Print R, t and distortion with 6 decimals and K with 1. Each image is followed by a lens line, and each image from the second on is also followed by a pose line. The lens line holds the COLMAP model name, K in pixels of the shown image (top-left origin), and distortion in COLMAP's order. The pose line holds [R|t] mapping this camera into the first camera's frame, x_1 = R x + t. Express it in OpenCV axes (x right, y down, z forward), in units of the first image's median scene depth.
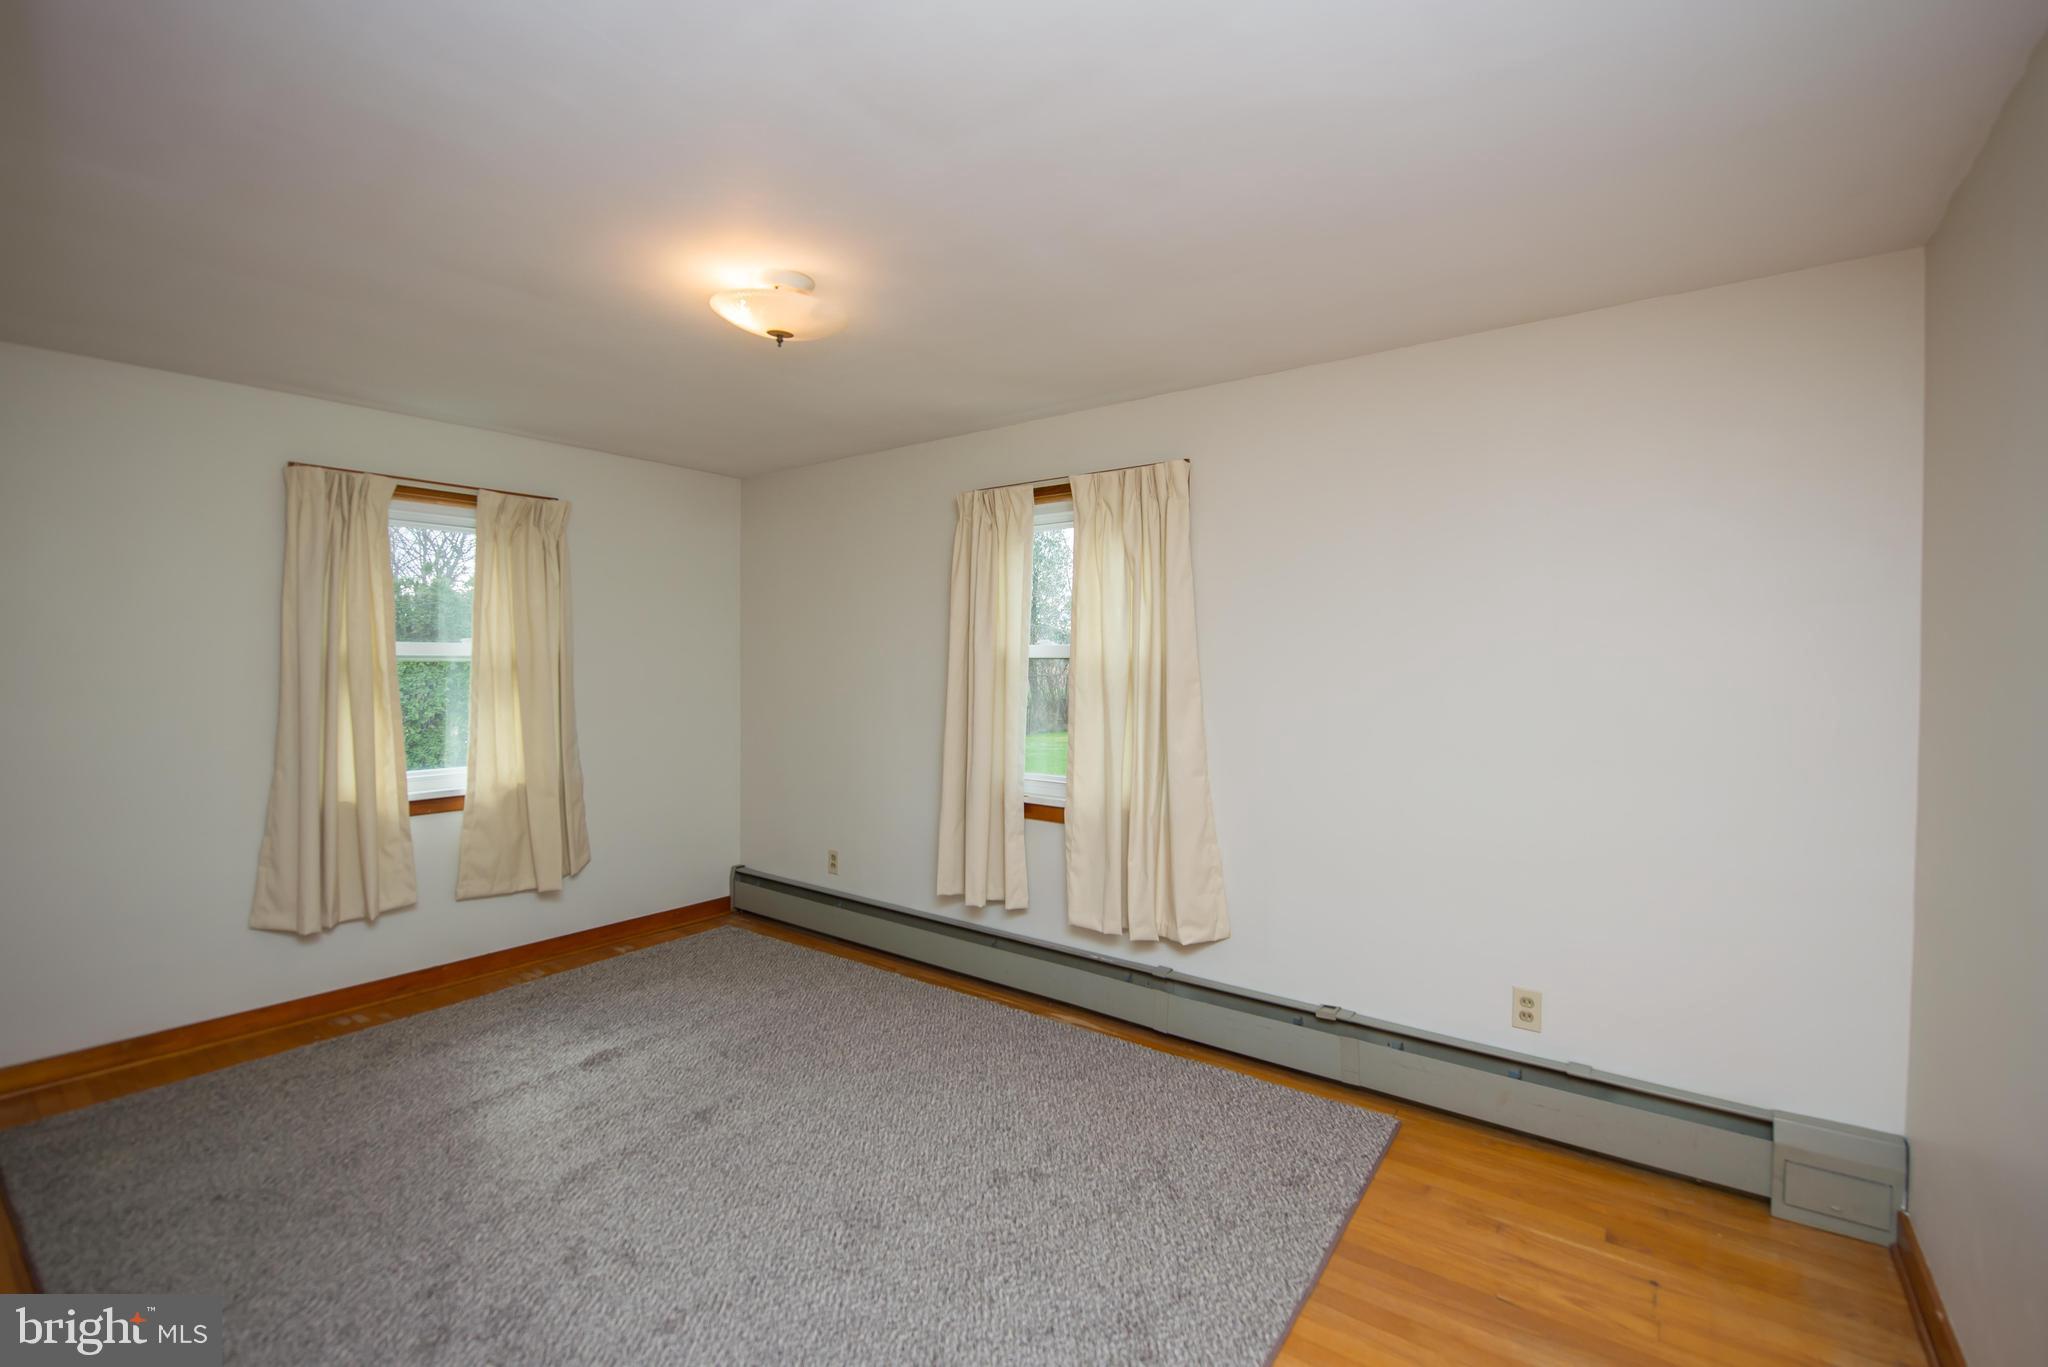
lens RADIAL K [[894.8, 0, 1015.7], [0, 894.8, 665.8], [0, 0, 1]] dist [-0.016908, 0.000136]
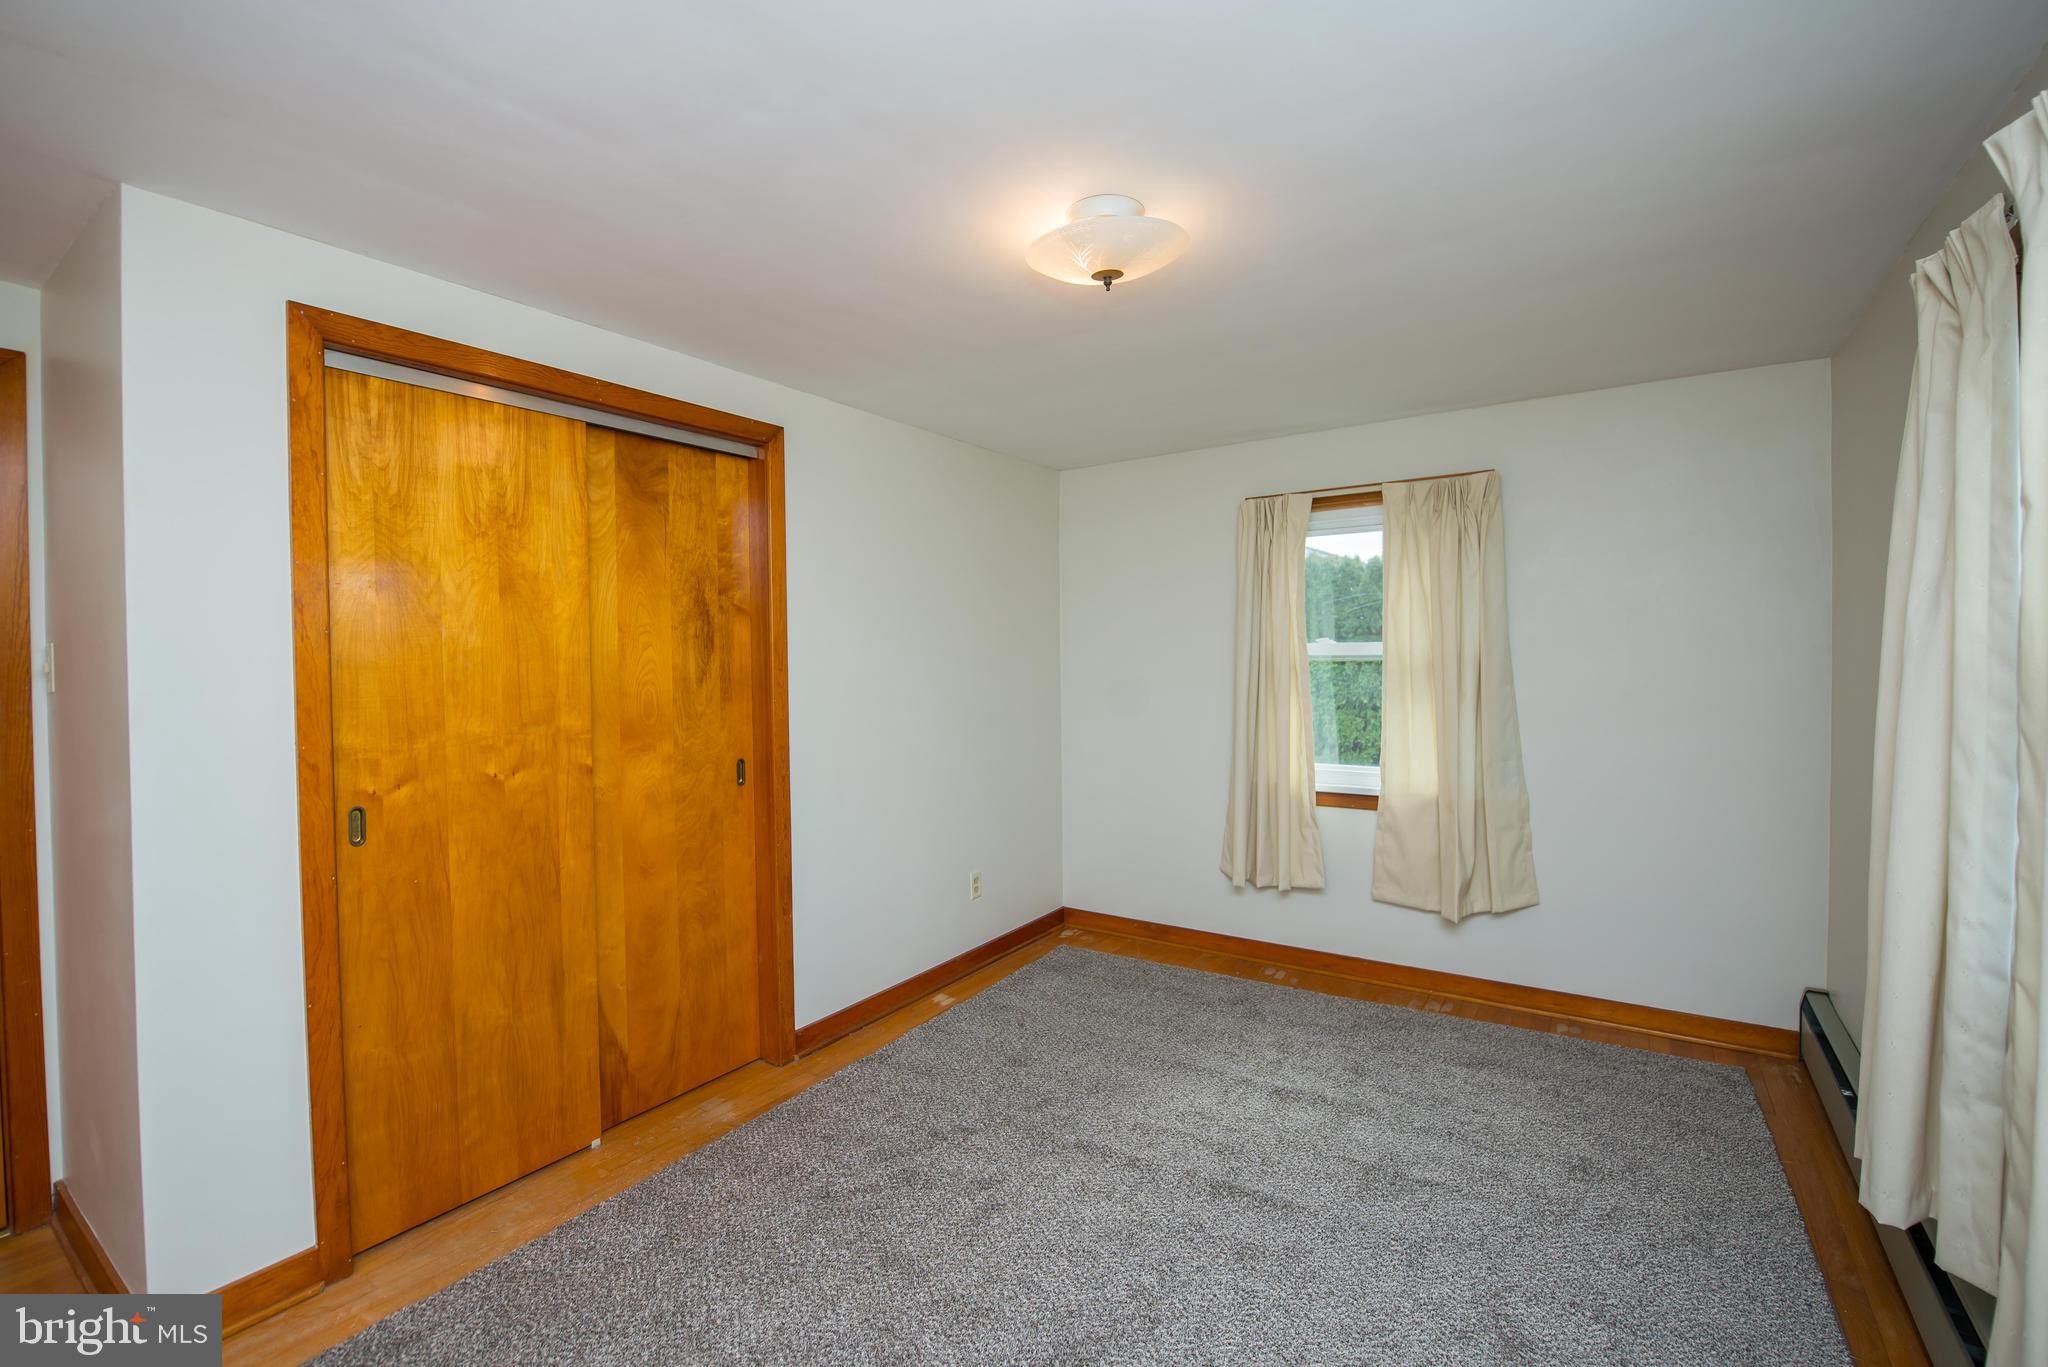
lens RADIAL K [[894.8, 0, 1008.5], [0, 894.8, 668.1], [0, 0, 1]] dist [-0.016908, 0.000136]
pose [[0.046130, 0.002516, -0.998932, 0.364281], [-0.002851, 0.999993, 0.002387, 0.002045], [0.998931, 0.002738, 0.046136, 0.559995]]
